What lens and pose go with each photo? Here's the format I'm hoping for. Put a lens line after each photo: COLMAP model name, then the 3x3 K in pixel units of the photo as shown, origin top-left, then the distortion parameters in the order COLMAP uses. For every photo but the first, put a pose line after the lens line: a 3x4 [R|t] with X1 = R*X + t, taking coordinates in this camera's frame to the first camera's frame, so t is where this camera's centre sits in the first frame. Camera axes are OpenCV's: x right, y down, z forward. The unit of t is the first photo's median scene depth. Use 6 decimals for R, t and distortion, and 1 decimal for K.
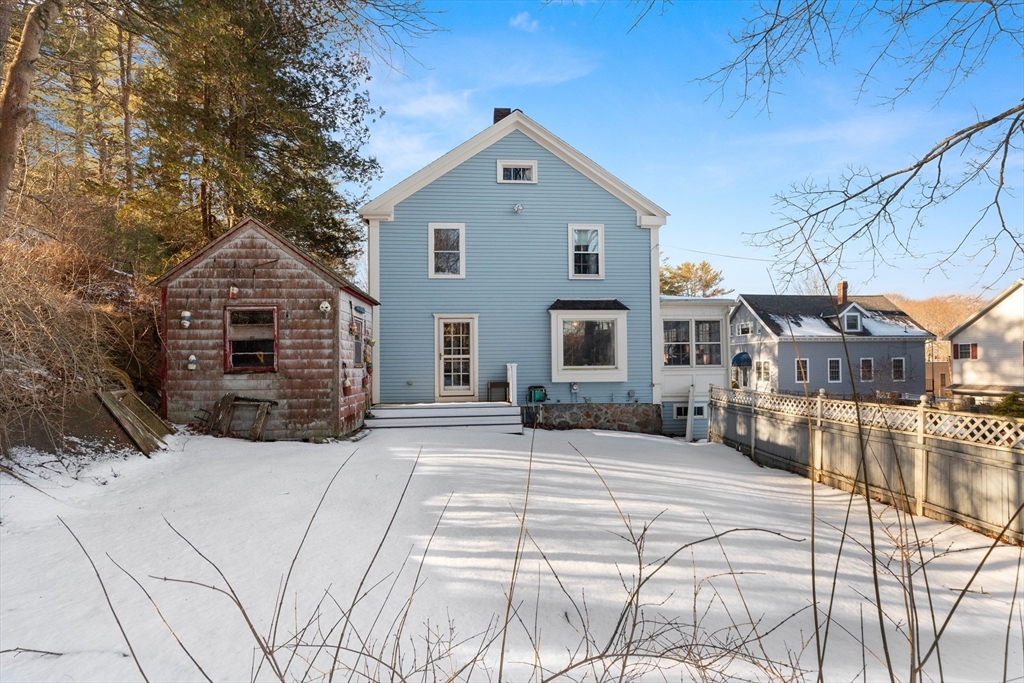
lens RADIAL K [[558.3, 0, 511.5], [0, 558.3, 344.3], [0, 0, 1]] dist [0.000150, 0.000442]
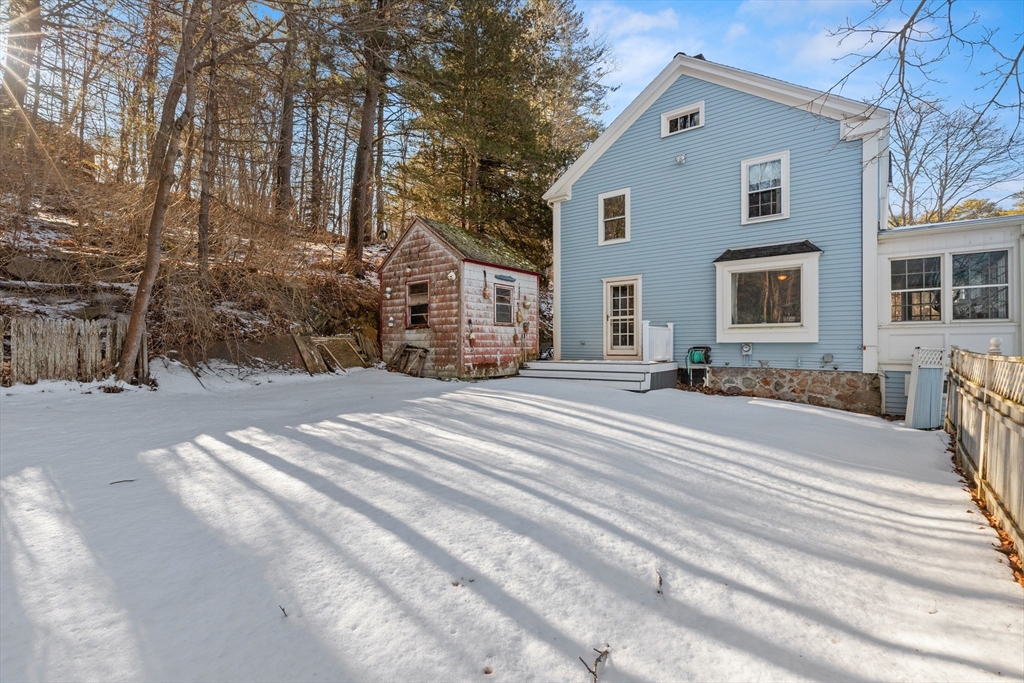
lens RADIAL K [[474.7, 0, 510.8], [0, 474.7, 339.6], [0, 0, 1]] dist [0.001089, 0.000441]
pose [[0.716215, -0.000126, -0.697880, 0.370134], [0.018264, 0.999661, 0.018563, 0.042835], [0.697641, -0.026041, 0.715974, 0.217860]]
